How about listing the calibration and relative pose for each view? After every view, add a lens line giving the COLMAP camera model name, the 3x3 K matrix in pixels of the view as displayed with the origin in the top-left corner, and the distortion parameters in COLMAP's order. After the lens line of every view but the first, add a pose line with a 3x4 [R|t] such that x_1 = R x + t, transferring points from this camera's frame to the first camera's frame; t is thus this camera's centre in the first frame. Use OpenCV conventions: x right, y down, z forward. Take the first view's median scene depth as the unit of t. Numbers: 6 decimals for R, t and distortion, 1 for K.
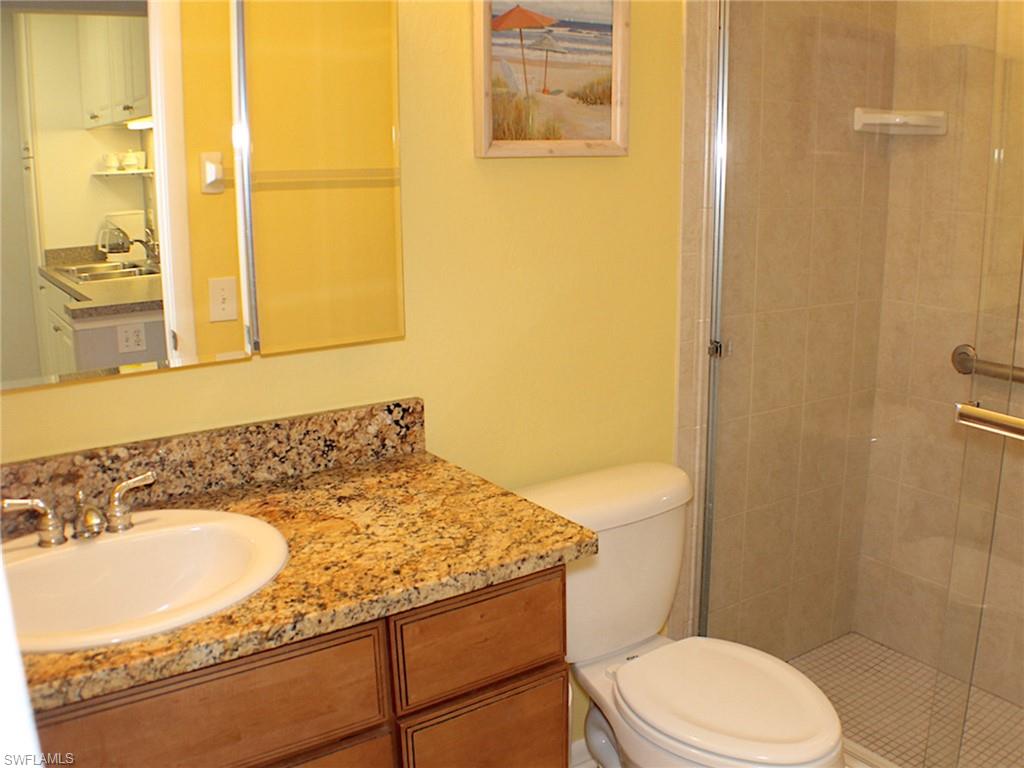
lens RADIAL K [[968.0, 0, 512.0], [0, 968.0, 384.0], [0, 0, 1]] dist [-0.164956, 0.029602]
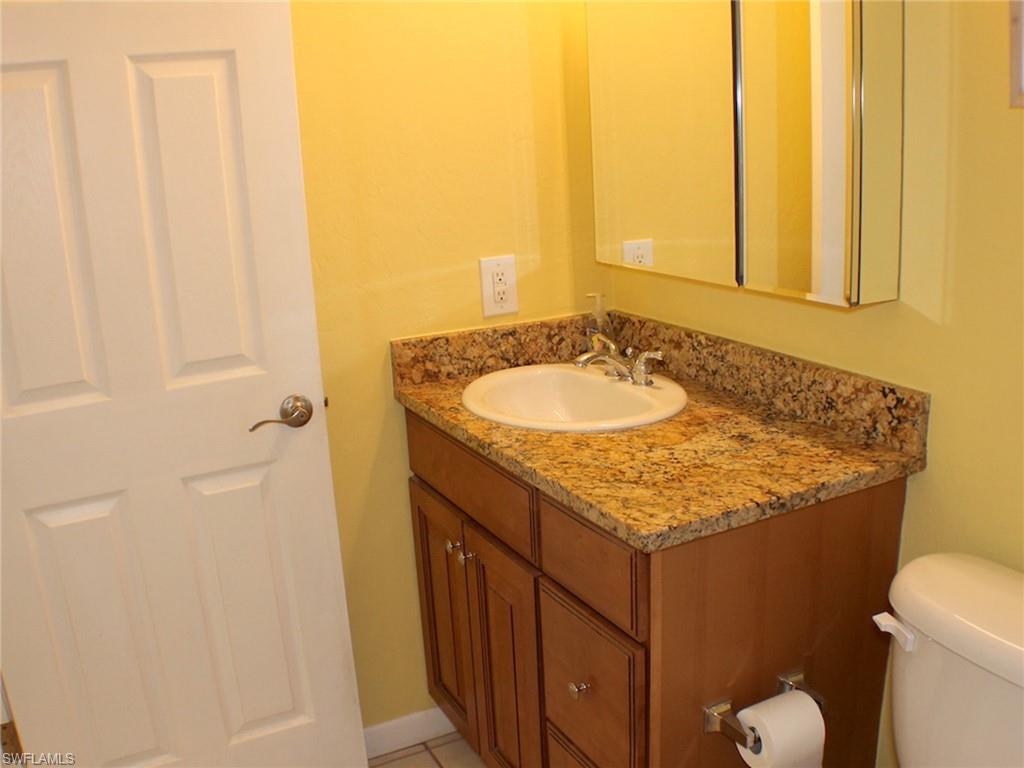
lens RADIAL K [[968.0, 0, 512.0], [0, 968.0, 384.0], [0, 0, 1]] dist [-0.164956, 0.029602]
pose [[-0.100026, 0.276708, -0.955734, 0.788672], [-0.179295, 0.939815, 0.290863, -0.184109], [0.978697, 0.200452, -0.044393, 0.749592]]
